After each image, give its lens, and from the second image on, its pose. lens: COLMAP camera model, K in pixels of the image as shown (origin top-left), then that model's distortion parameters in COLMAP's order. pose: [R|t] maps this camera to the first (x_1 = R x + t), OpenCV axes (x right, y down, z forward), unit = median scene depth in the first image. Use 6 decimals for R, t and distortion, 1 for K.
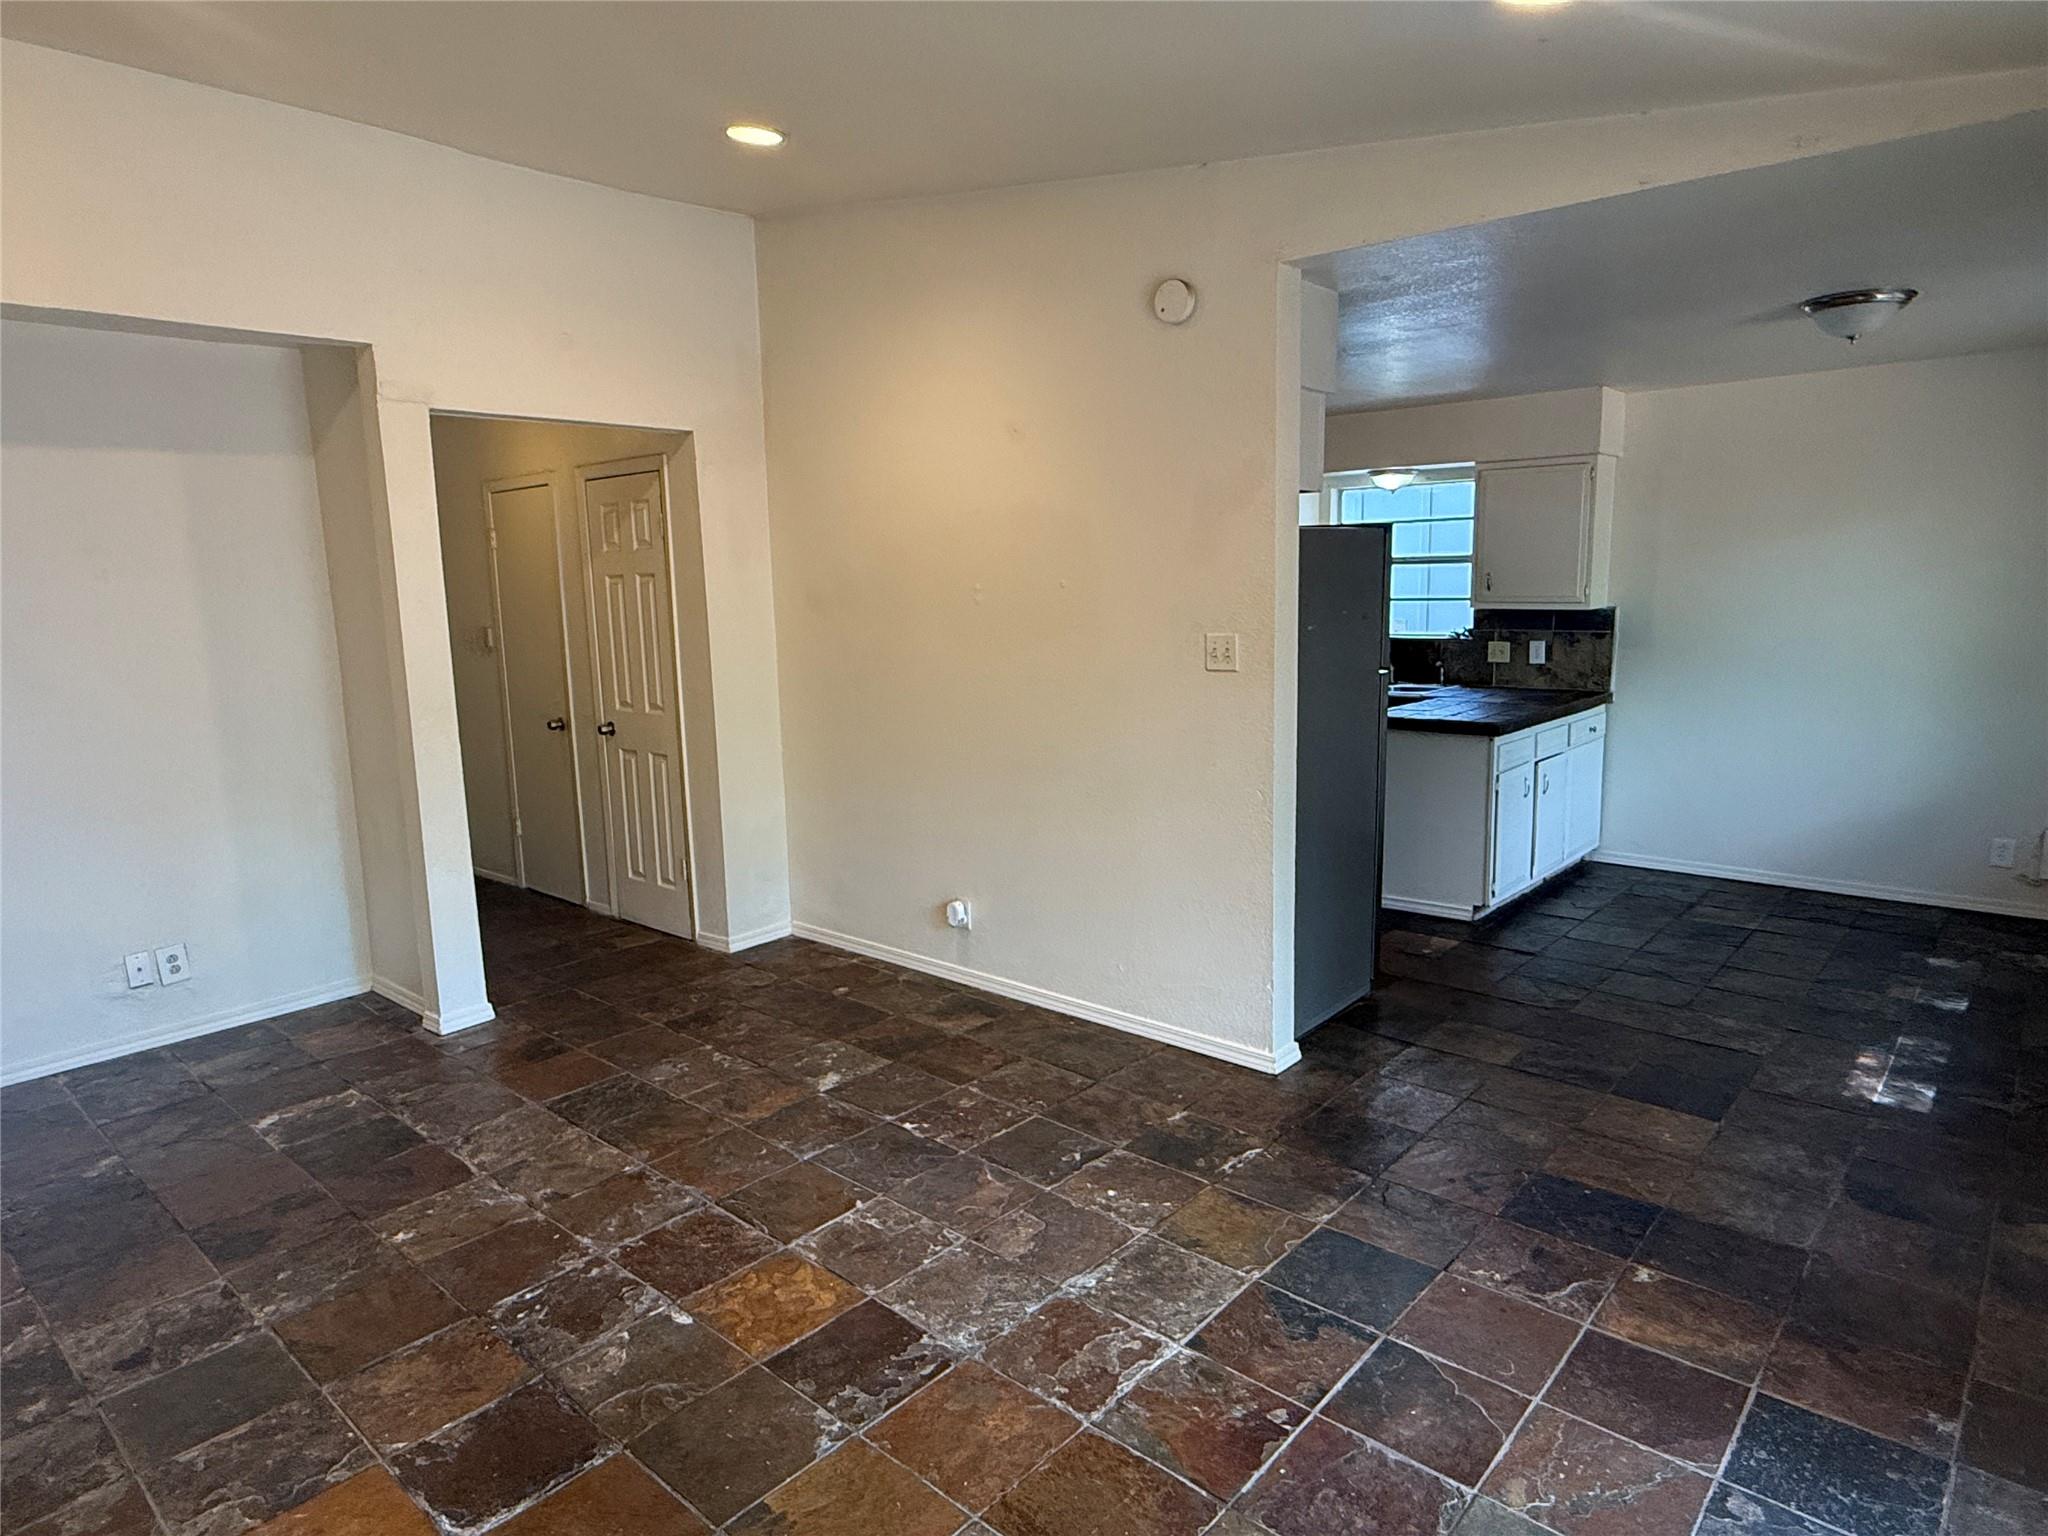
lens RADIAL K [[1192.1, 0, 1024.0], [0, 1192.1, 768.0], [0, 0, 1]] dist [0.001732, 0.001768]
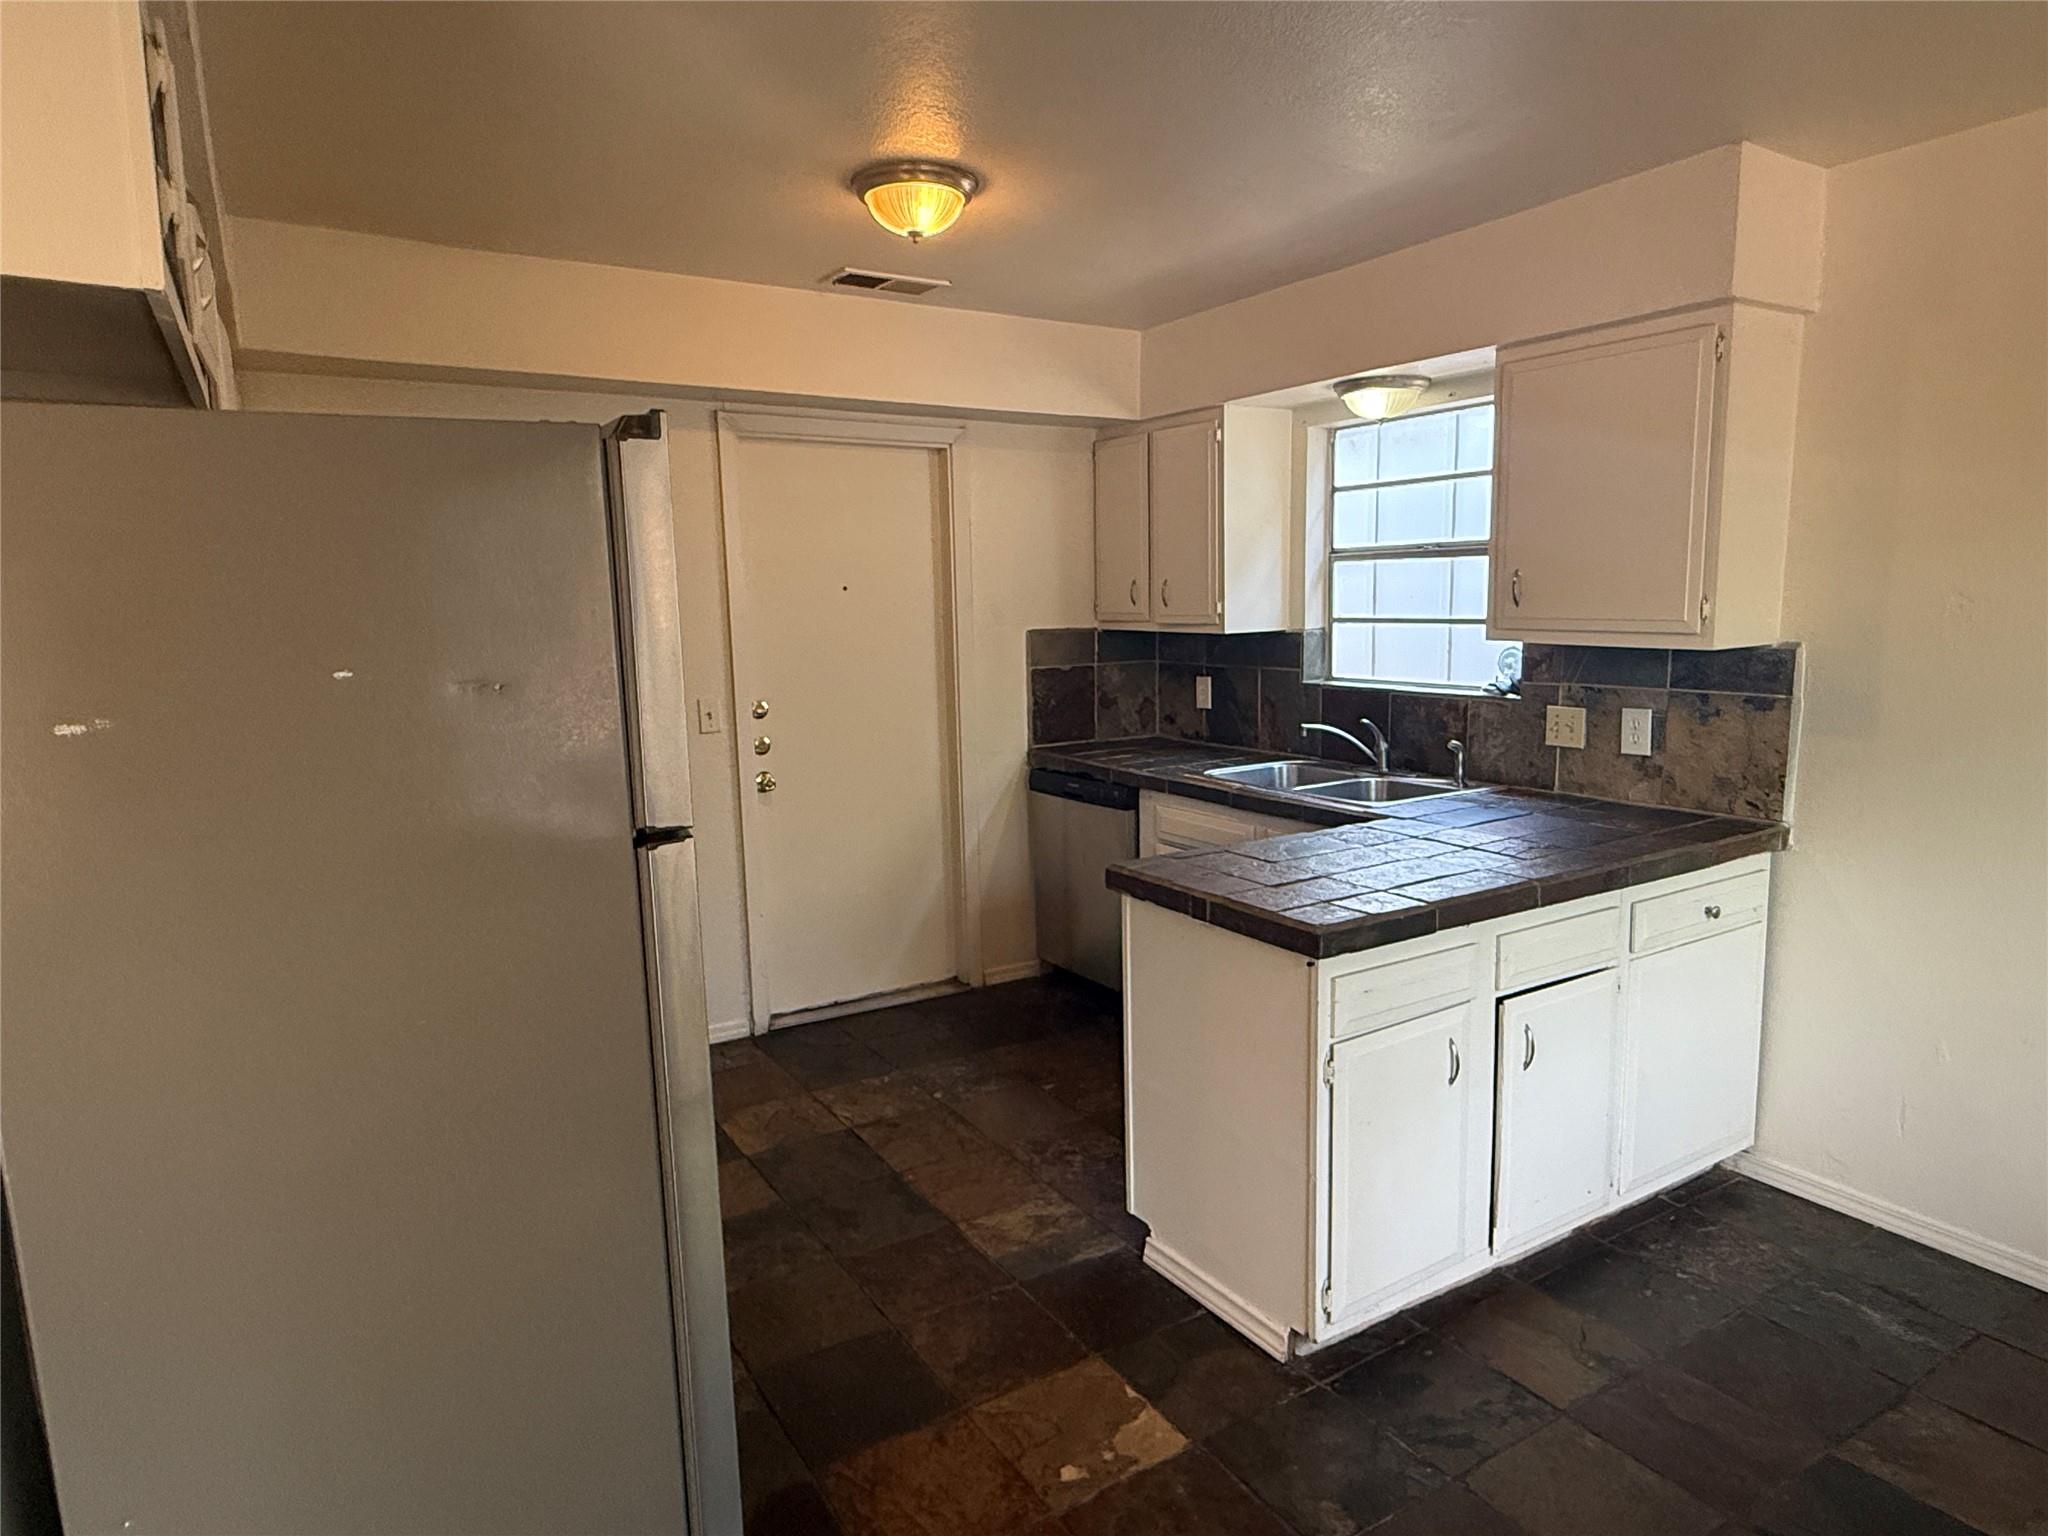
lens RADIAL K [[1205.3, 0, 1024.0], [0, 1205.3, 768.0], [0, 0, 1]] dist [-0.000267, 0.001436]
pose [[0.957141, 0.043700, -0.286306, 0.521381], [-0.046066, 0.998937, -0.001529, -0.109551], [0.285935, 0.014652, 0.958137, 0.709447]]
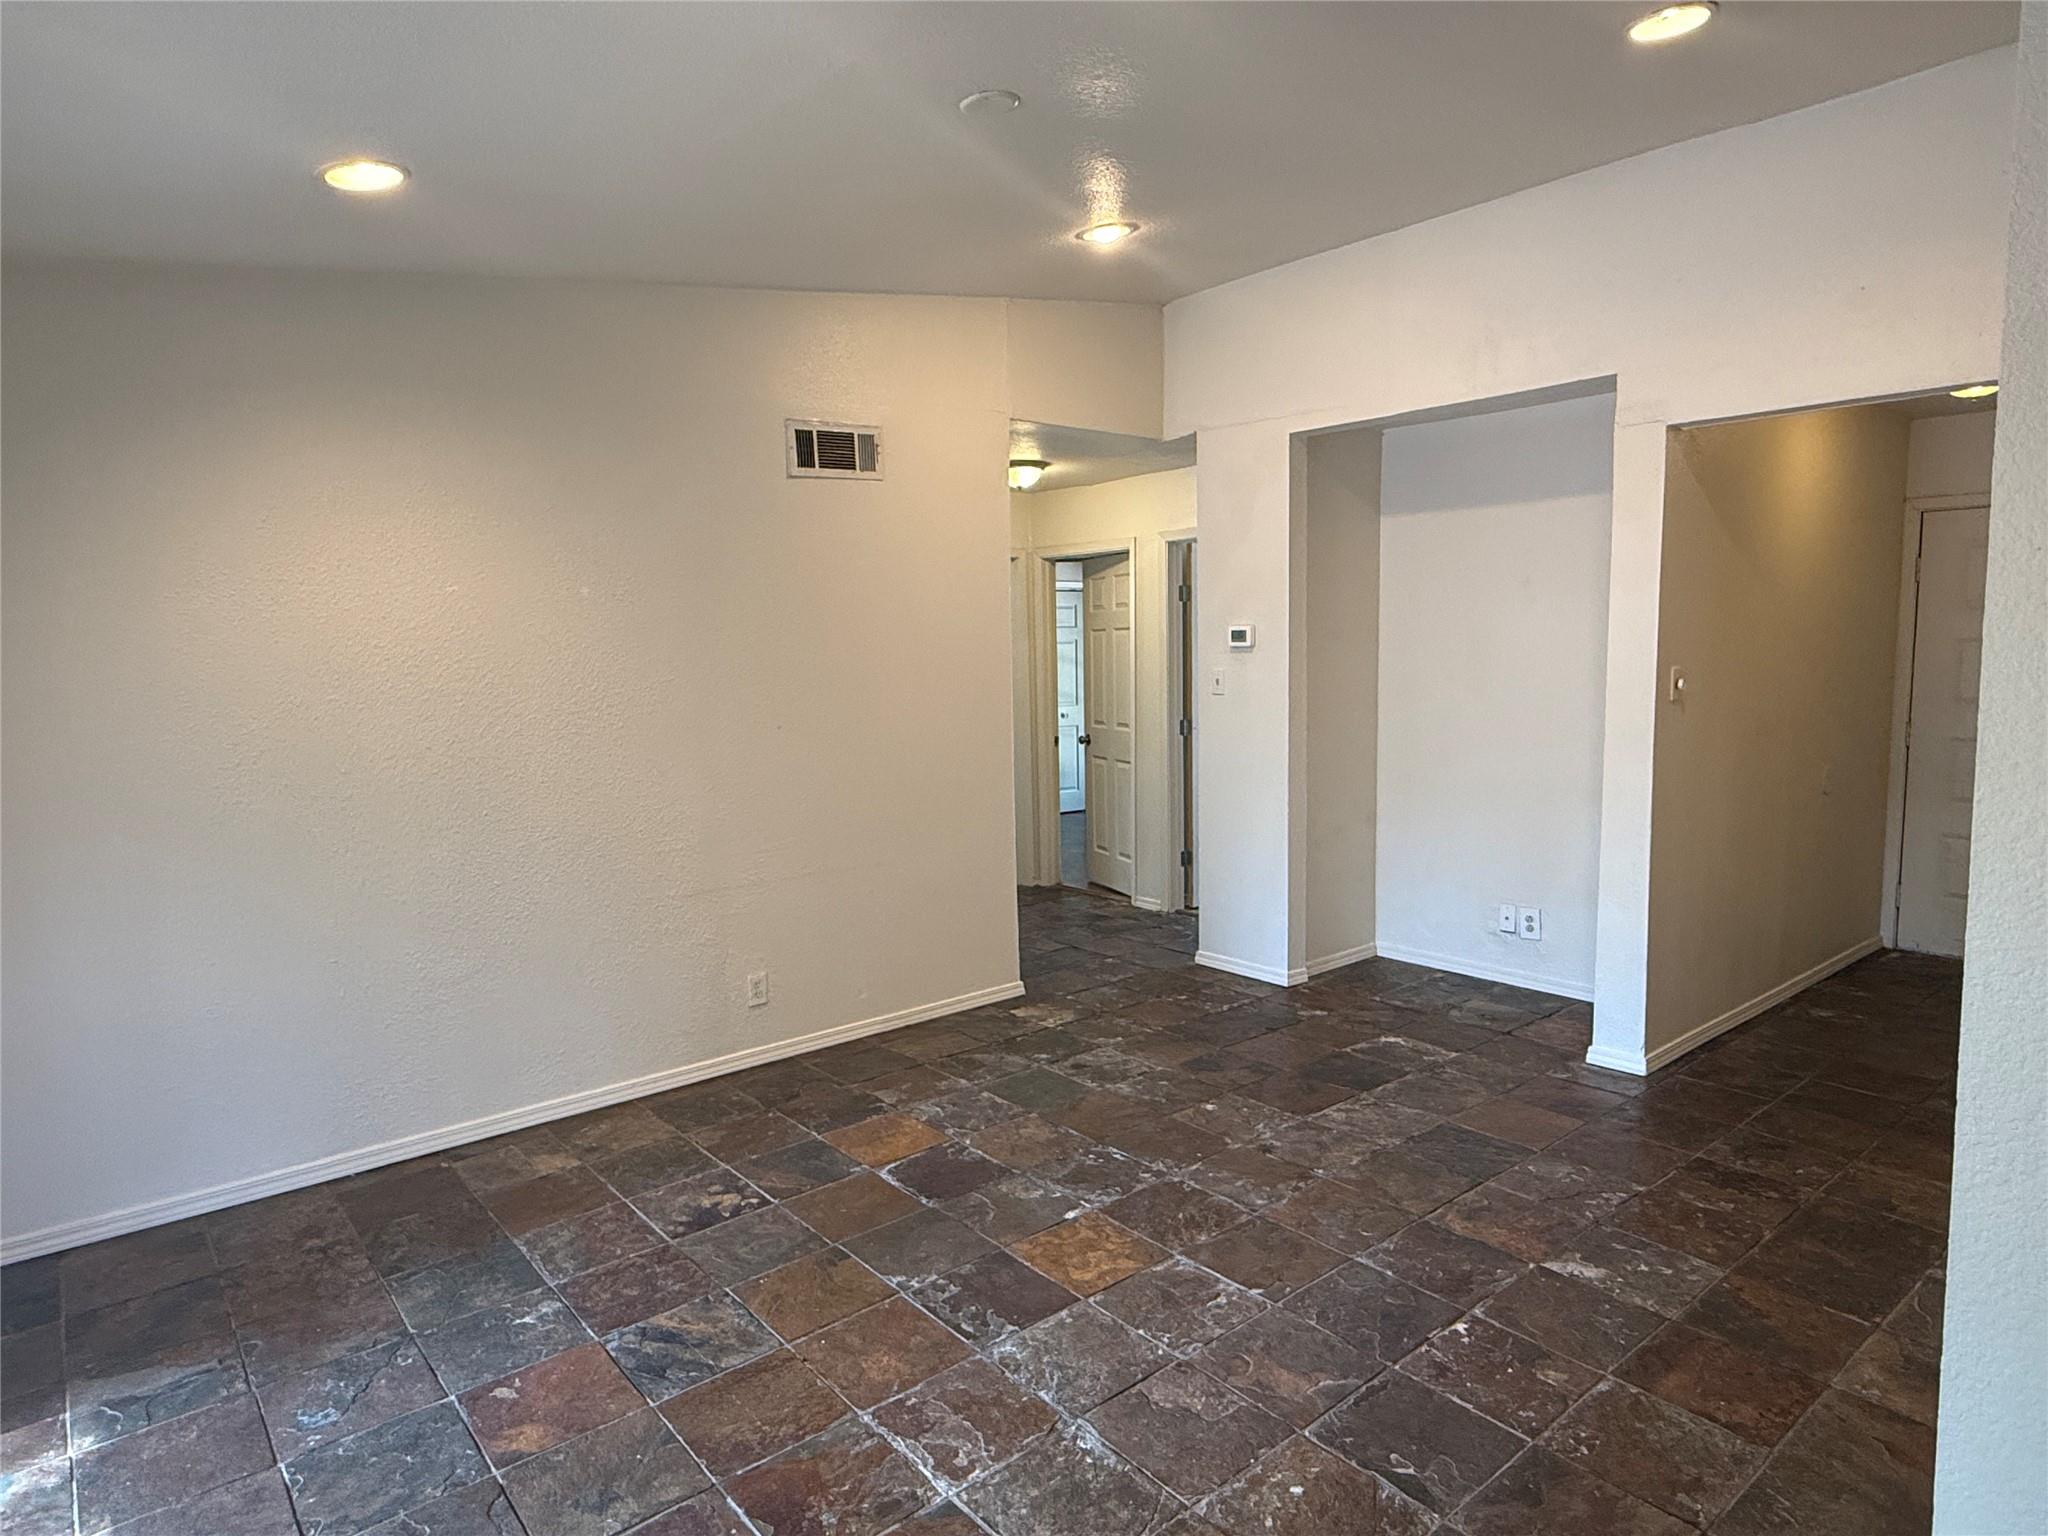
lens RADIAL K [[1209.9, 0, 1024.0], [0, 1209.9, 768.0], [0, 0, 1]] dist [0.004743, 0.000836]
pose [[-0.154575, 0.130568, -0.979315, 0.549149], [-0.136061, 0.978971, 0.151998, -0.107213], [0.978567, 0.156742, -0.133559, 0.648285]]
